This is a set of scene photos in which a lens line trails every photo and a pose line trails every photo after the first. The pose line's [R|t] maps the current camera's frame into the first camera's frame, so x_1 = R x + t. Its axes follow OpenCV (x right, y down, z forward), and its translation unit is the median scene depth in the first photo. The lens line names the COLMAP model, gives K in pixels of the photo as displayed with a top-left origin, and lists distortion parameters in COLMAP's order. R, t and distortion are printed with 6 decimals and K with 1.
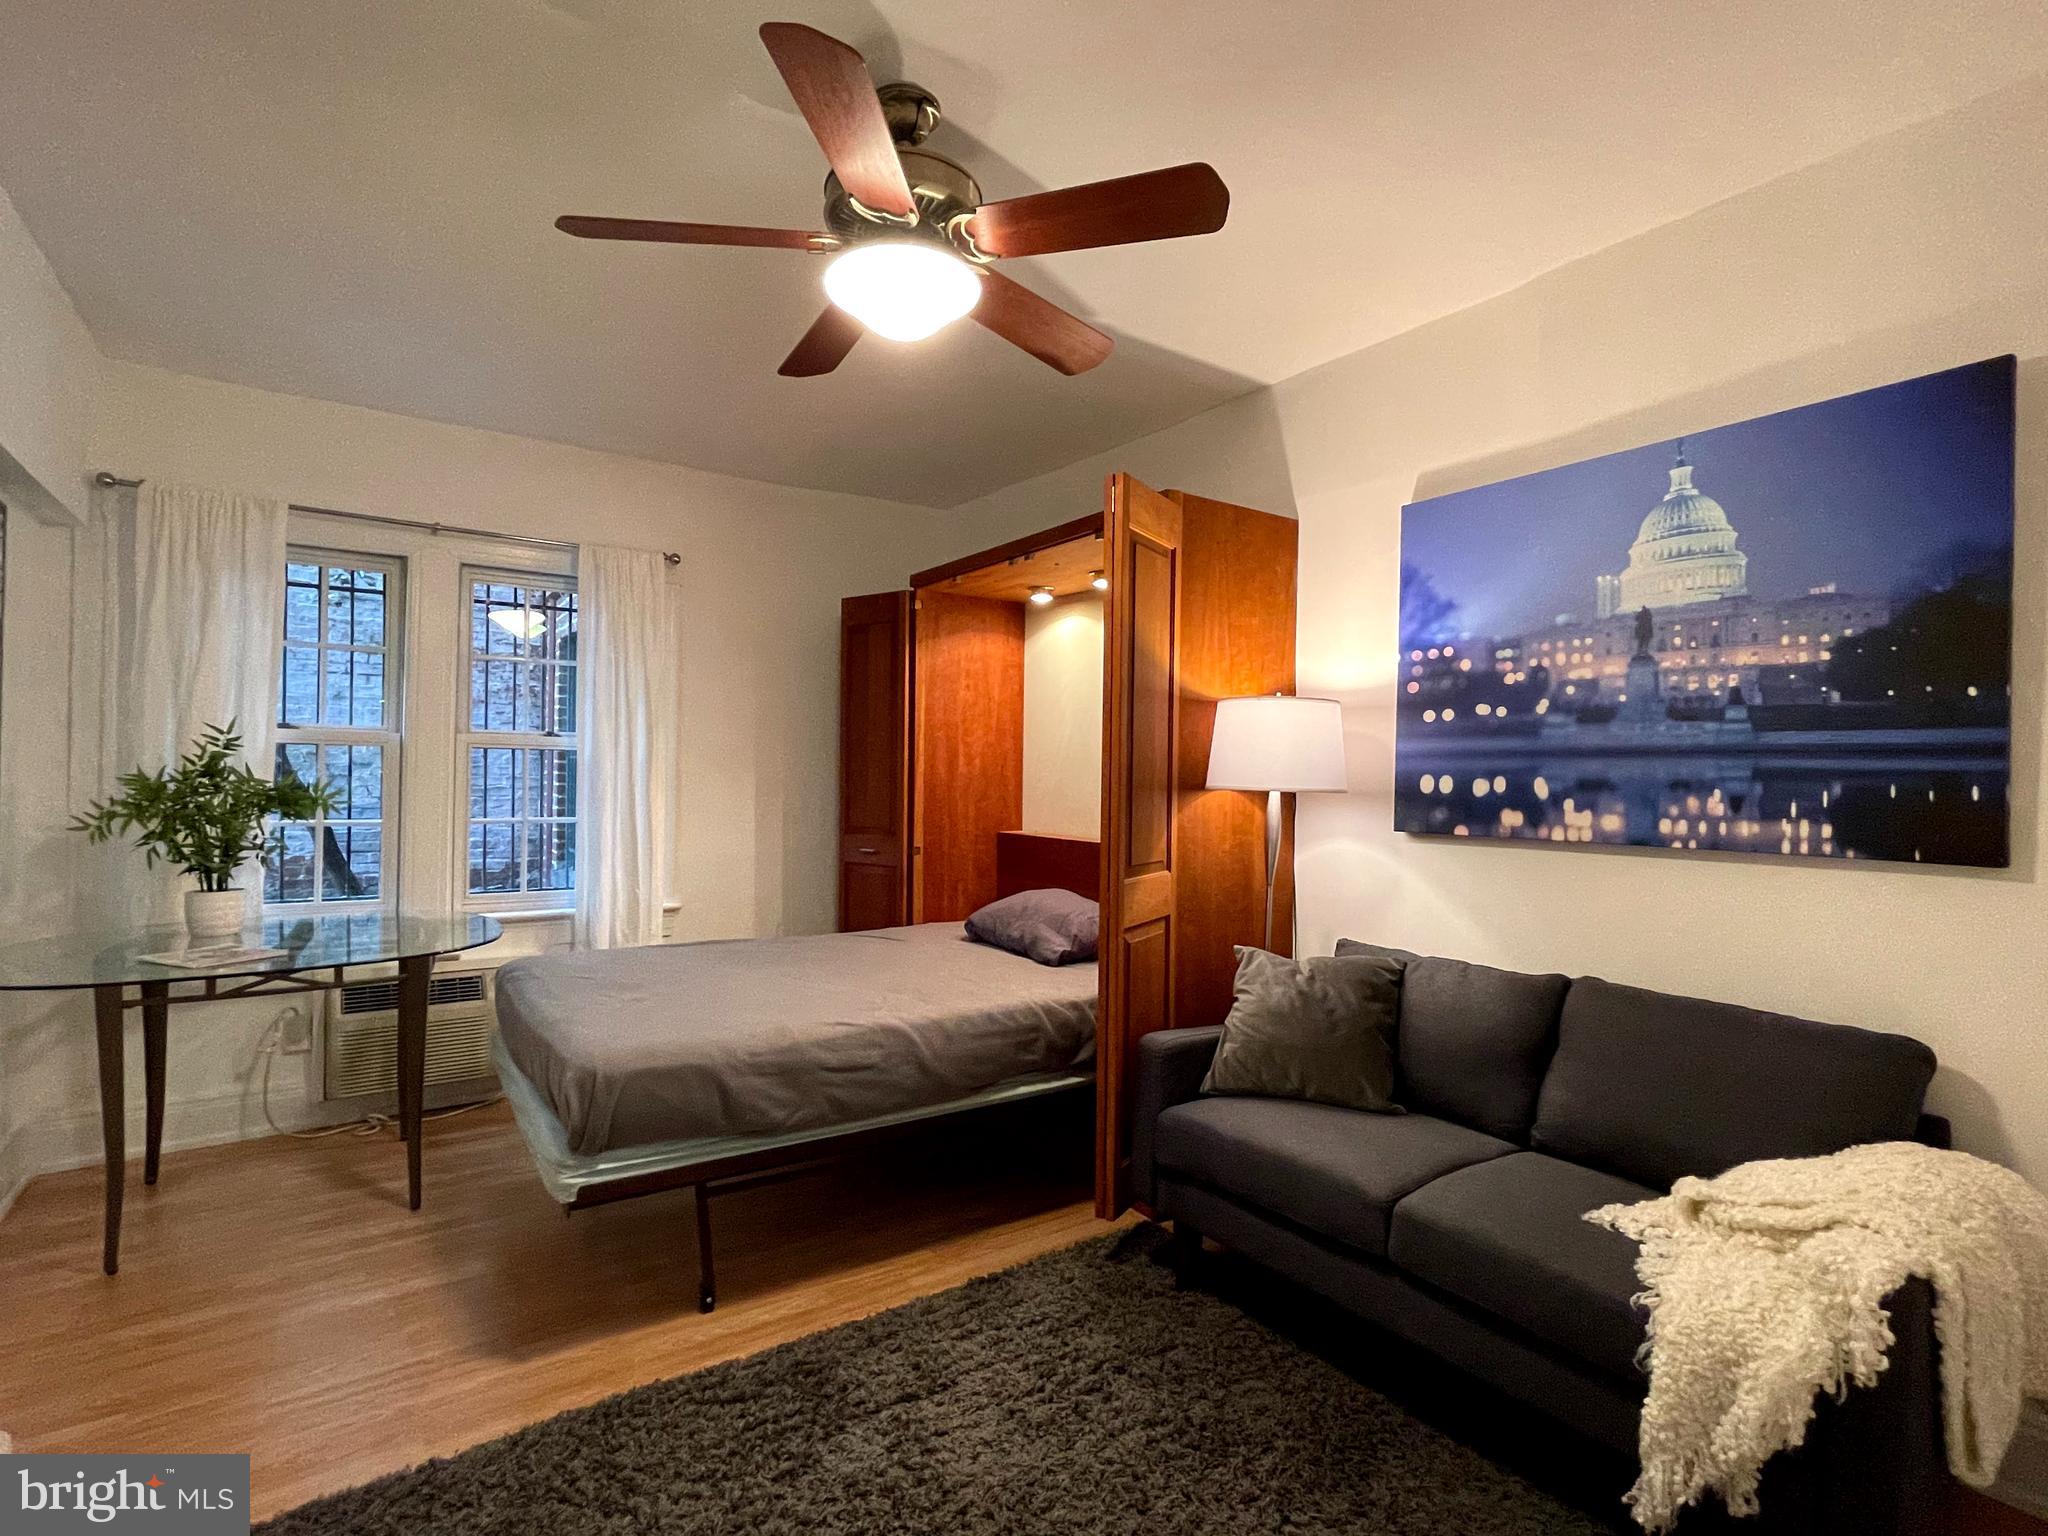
lens RADIAL K [[981.2, 0, 1001.6], [0, 981.2, 775.3], [0, 0, 1]] dist [-0.004580, 0.001271]
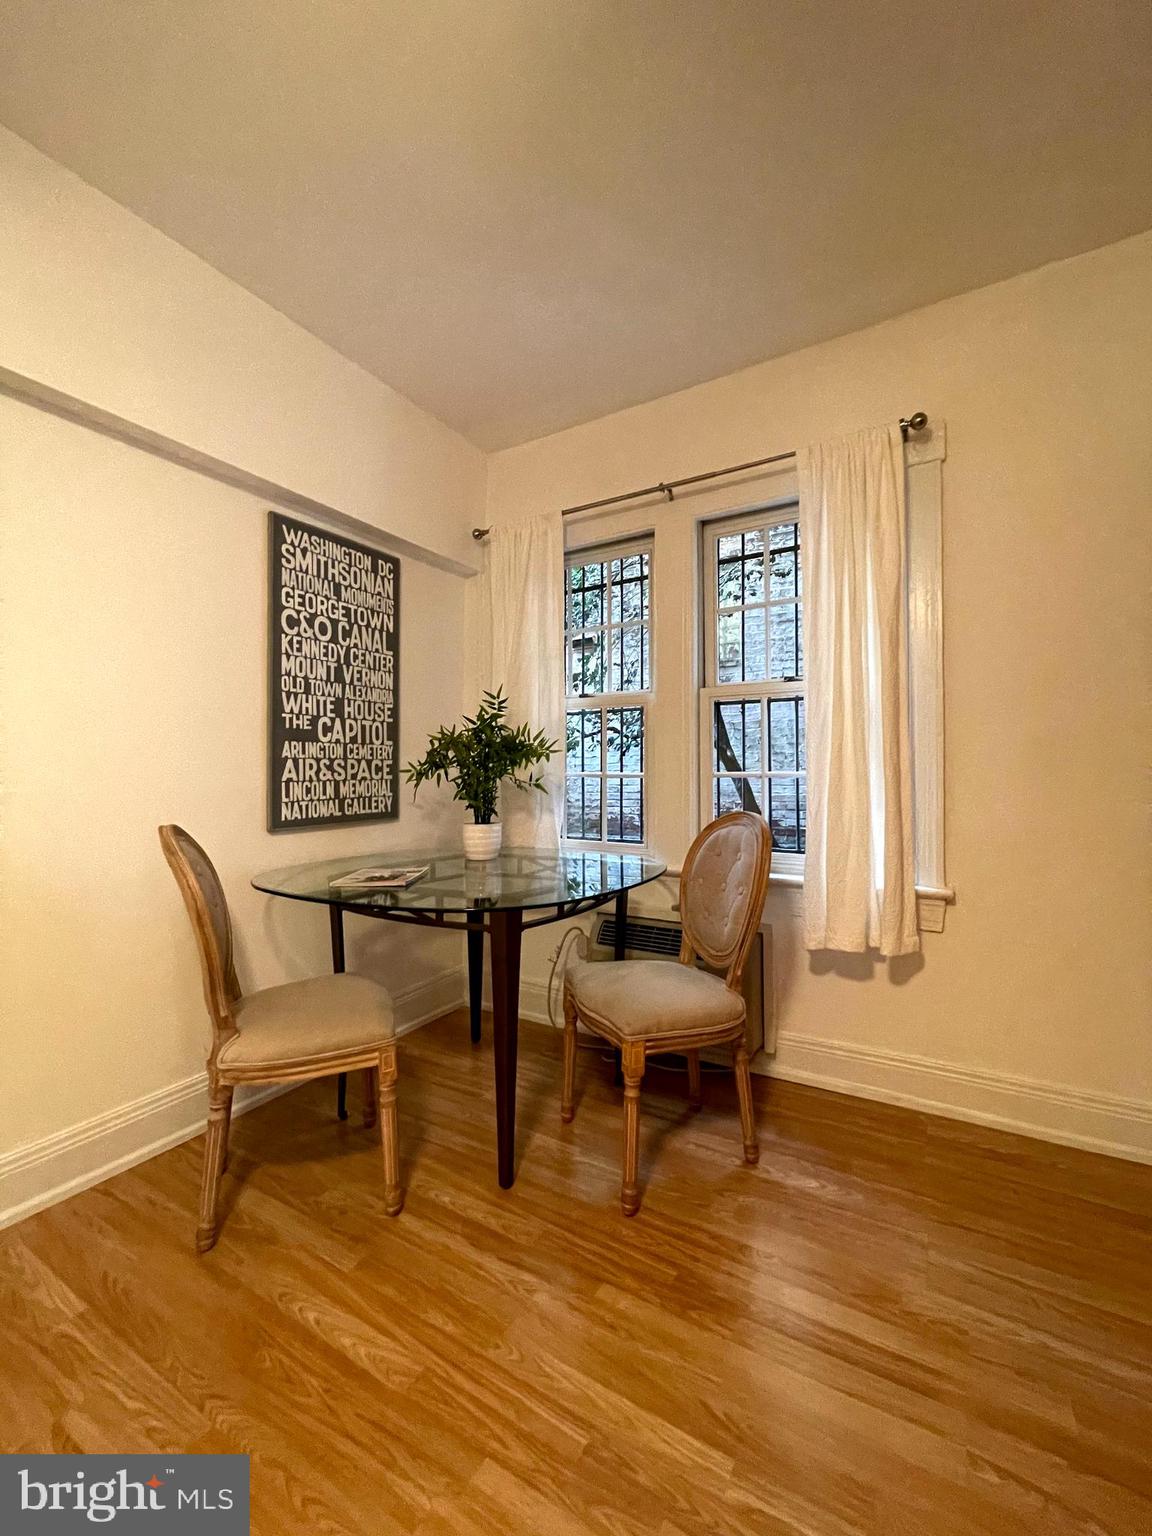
lens RADIAL K [[621.8, 0, 576.2], [0, 621.8, 761.4], [0, 0, 1]] dist [-0.000158, -0.000166]
pose [[0.422369, -0.029386, -0.905948, -0.048969], [0.012922, 0.999568, -0.026399, 0.077931], [0.906332, -0.000556, 0.422566, 0.993942]]
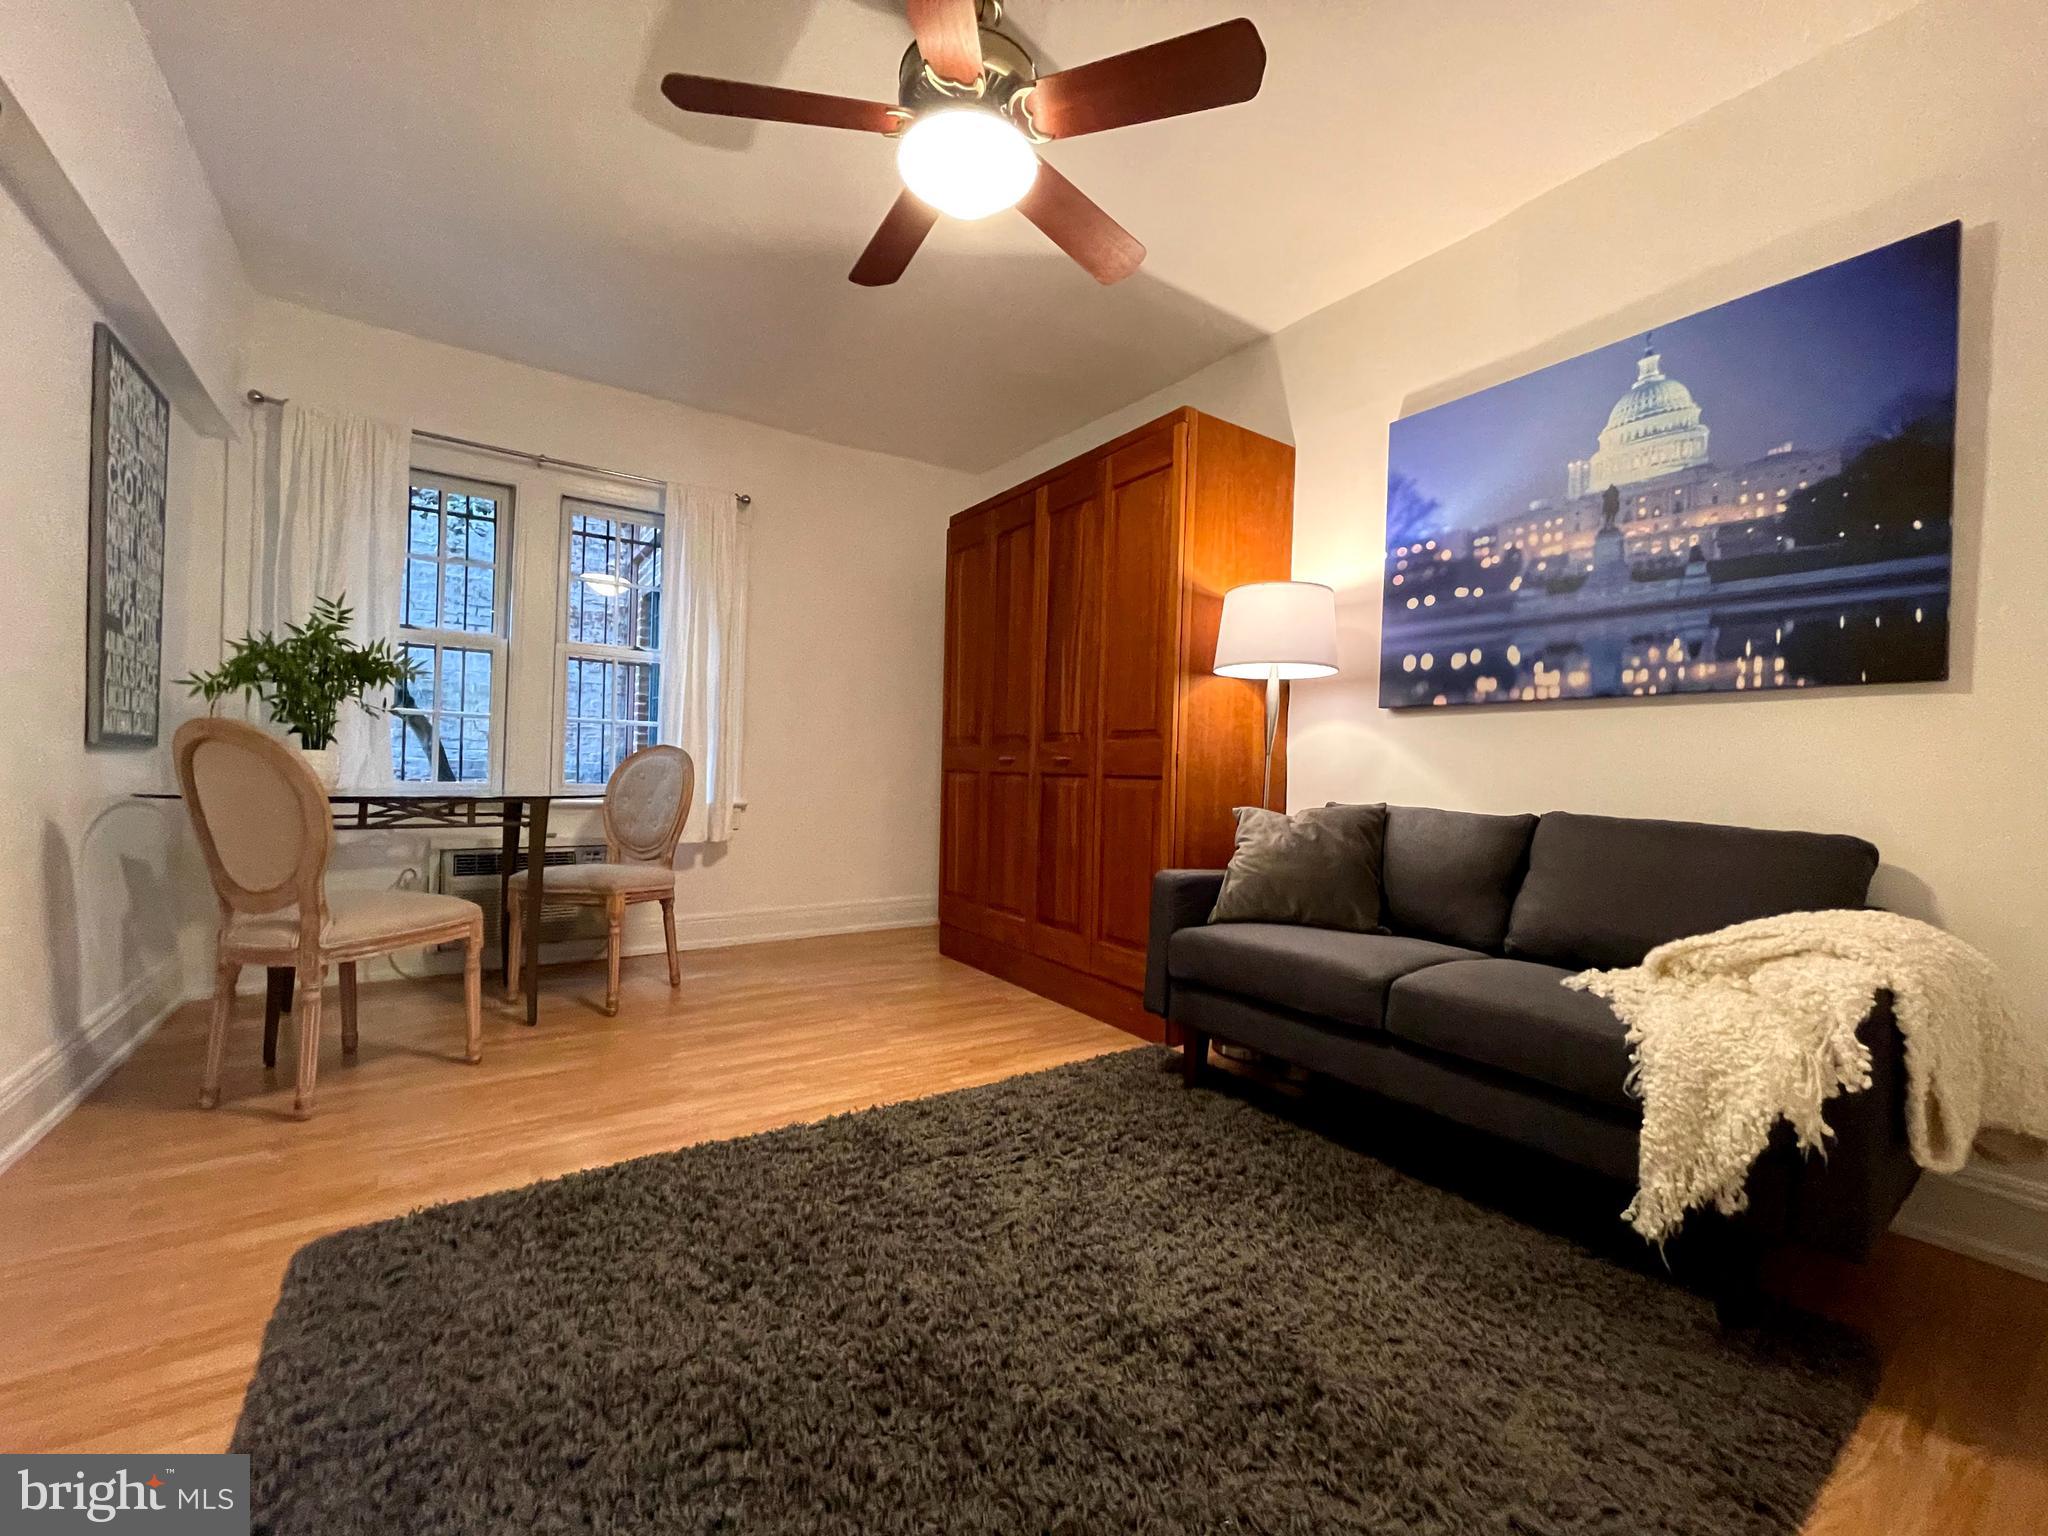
lens RADIAL K [[829.0, 0, 1007.1], [0, 829.0, 777.7], [0, 0, 1]] dist [-0.000158, -0.000166]
pose [[0.999868, 0.016264, -0.000614, -0.036287], [-0.016261, 0.999859, 0.004274, 0.167543], [0.000683, -0.004263, 0.999991, 0.037717]]
